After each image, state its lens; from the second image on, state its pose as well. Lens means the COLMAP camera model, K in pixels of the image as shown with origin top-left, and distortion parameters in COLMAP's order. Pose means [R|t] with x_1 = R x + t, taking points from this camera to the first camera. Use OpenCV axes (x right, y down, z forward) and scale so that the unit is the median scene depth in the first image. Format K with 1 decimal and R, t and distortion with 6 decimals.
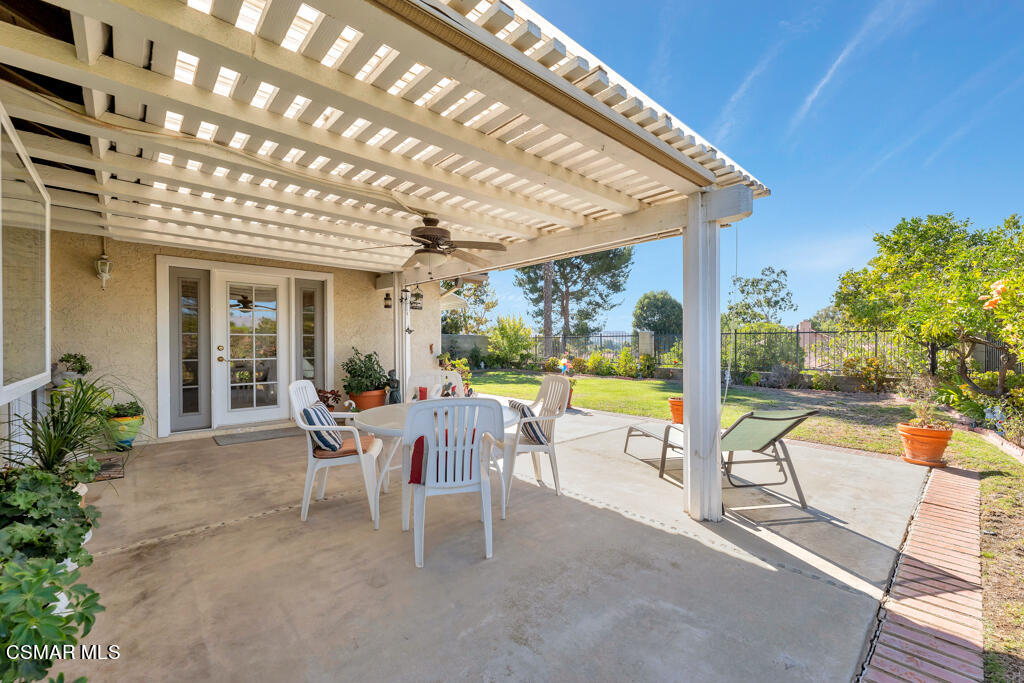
lens RADIAL K [[421.3, 0, 513.8], [0, 421.3, 342.4], [0, 0, 1]] dist [0.000724, 0.000076]
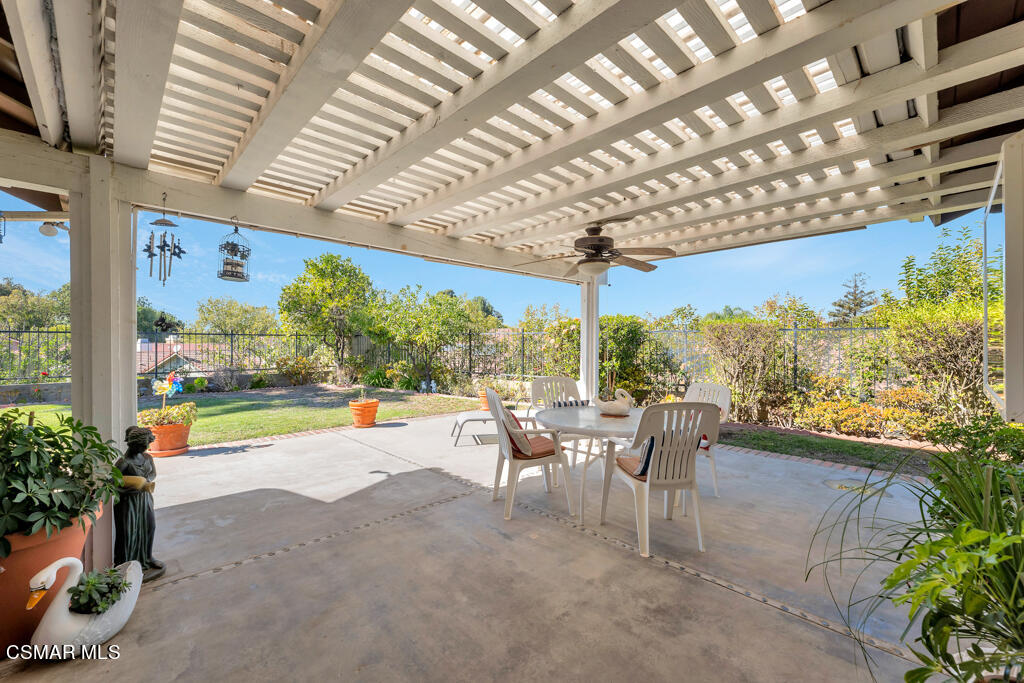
lens RADIAL K [[421.3, 0, 513.8], [0, 421.3, 342.4], [0, 0, 1]] dist [0.000724, 0.000076]
pose [[-0.026431, 0.002951, 0.999646, -1.194218], [0.000337, 0.999996, -0.002943, -0.014727], [-0.999651, 0.000259, -0.026432, 1.230660]]
